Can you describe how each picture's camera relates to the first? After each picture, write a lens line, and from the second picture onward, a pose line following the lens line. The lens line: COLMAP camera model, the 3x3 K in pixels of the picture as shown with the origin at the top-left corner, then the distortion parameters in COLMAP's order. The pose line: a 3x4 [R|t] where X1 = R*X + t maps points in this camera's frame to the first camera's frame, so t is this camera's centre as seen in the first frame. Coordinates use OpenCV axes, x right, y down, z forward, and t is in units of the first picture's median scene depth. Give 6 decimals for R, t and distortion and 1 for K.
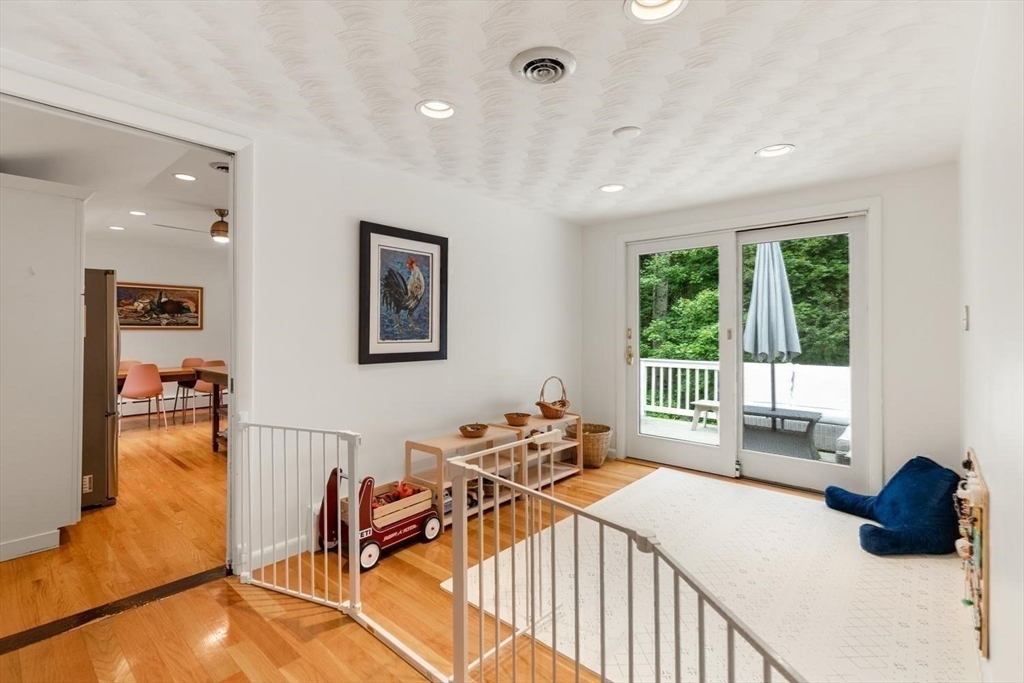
lens RADIAL K [[464.5, 0, 511.5], [0, 464.5, 324.5], [0, 0, 1]] dist [-0.000874, -0.000552]
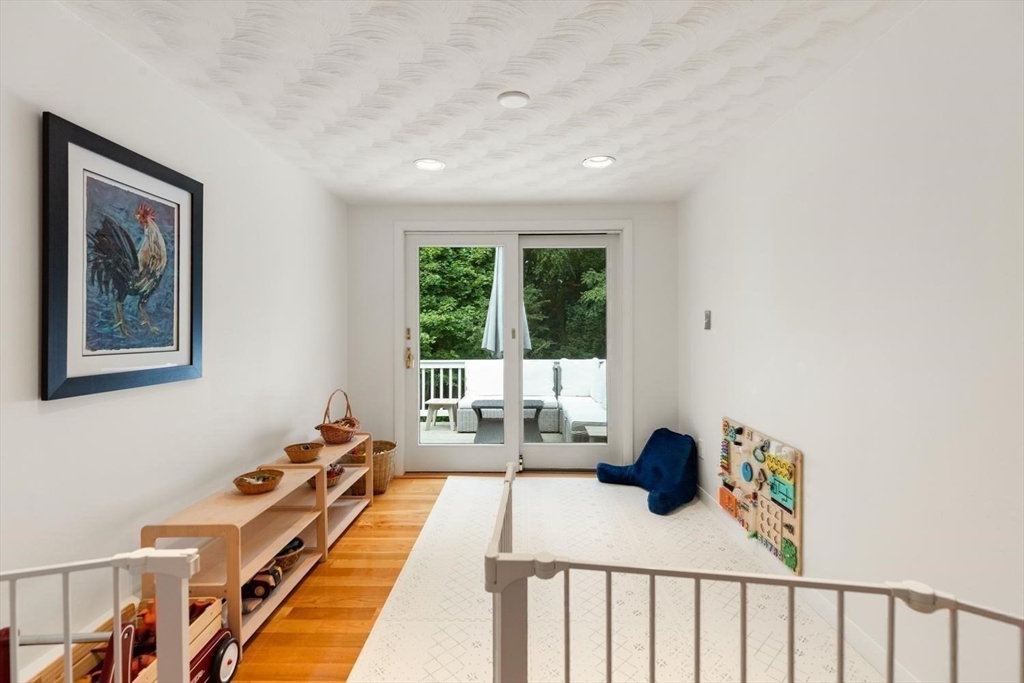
lens RADIAL K [[464.5, 0, 511.6], [0, 464.5, 330.3], [0, 0, 1]] dist [0.002597, -0.000589]
pose [[0.764145, -0.003585, 0.645035, -0.232629], [-0.005093, 0.999920, 0.011590, 0.002039], [-0.645025, -0.012141, 0.764065, 0.259298]]
